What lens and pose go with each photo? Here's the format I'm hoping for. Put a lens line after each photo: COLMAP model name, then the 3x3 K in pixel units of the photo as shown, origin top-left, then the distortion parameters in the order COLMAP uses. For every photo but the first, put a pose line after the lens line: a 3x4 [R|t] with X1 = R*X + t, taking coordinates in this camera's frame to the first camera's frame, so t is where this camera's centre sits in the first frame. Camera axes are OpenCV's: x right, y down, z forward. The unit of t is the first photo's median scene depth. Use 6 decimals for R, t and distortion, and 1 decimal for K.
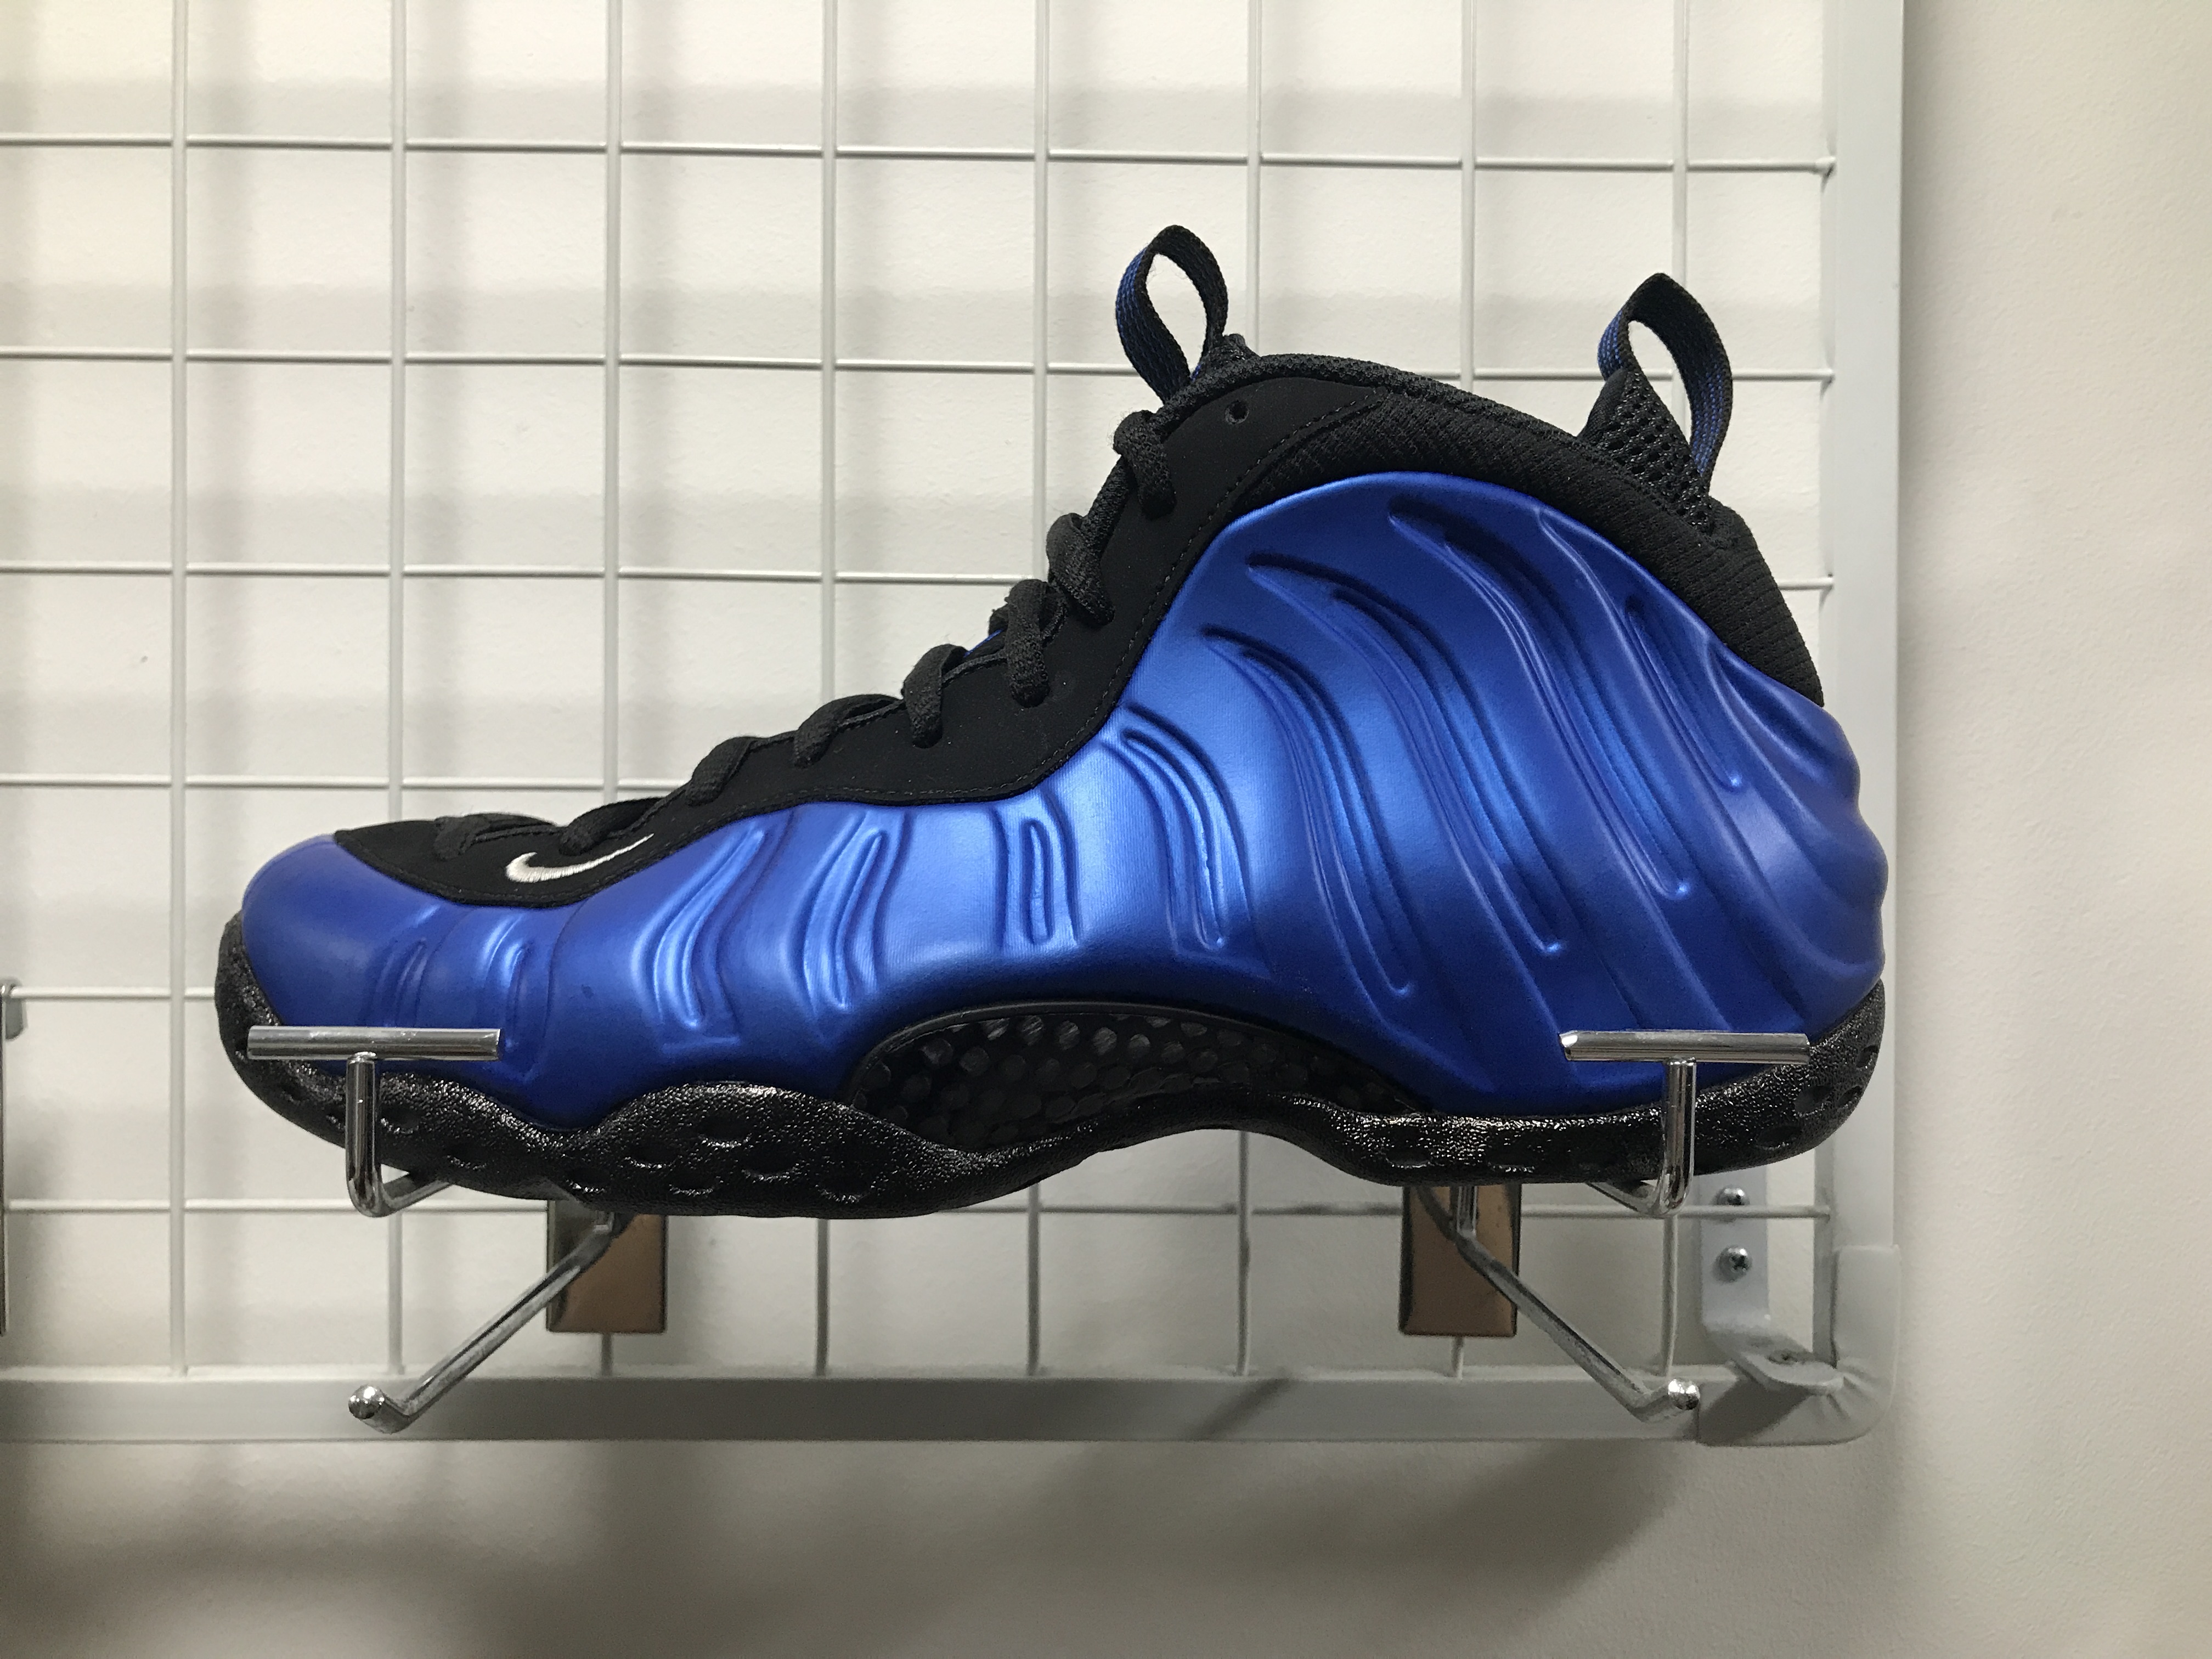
lens RADIAL K [[1938.4, 0, 1103.1], [0, 1938.4, 844.0], [0, 0, 1]] dist [0.011540, -0.013805]
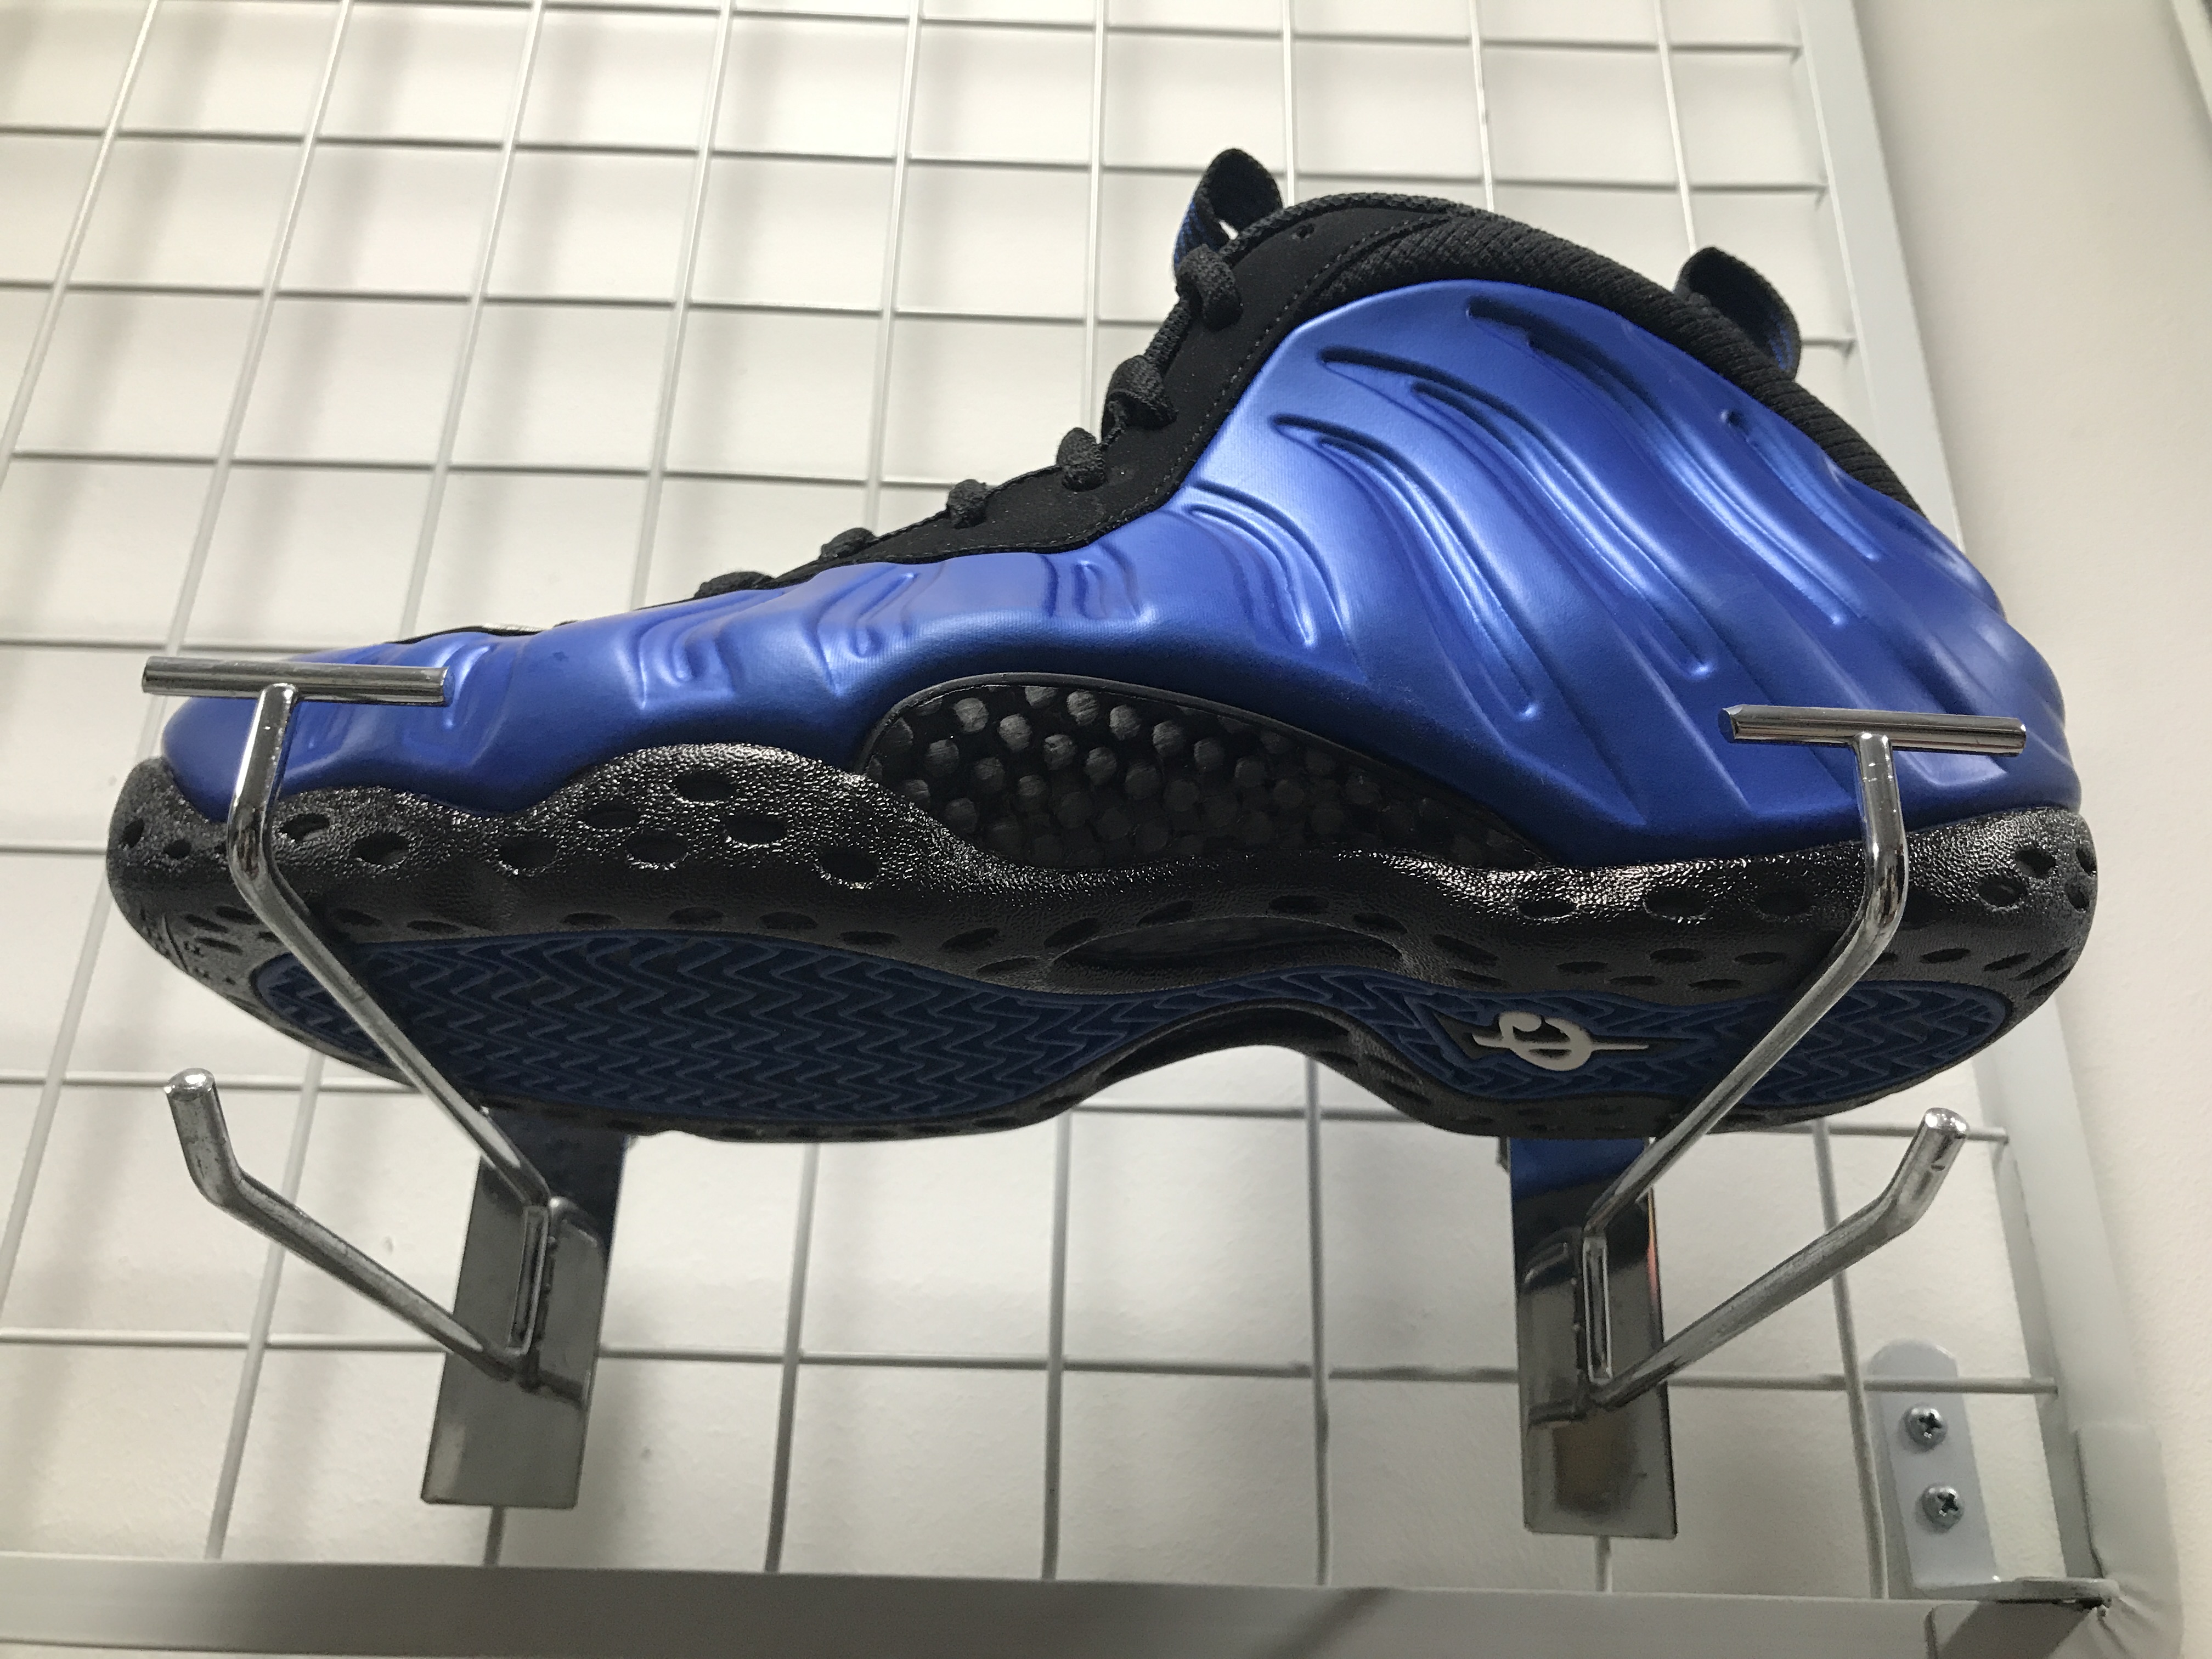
lens RADIAL K [[1938.4, 0, 1102.9], [0, 1938.4, 821.0], [0, 0, 1]] dist [0.011540, -0.013805]
pose [[0.999888, 0.014832, -0.002082, -0.018348], [-0.014221, 0.896604, -0.442604, 0.345887], [-0.004698, 0.442584, 0.896715, 0.187243]]
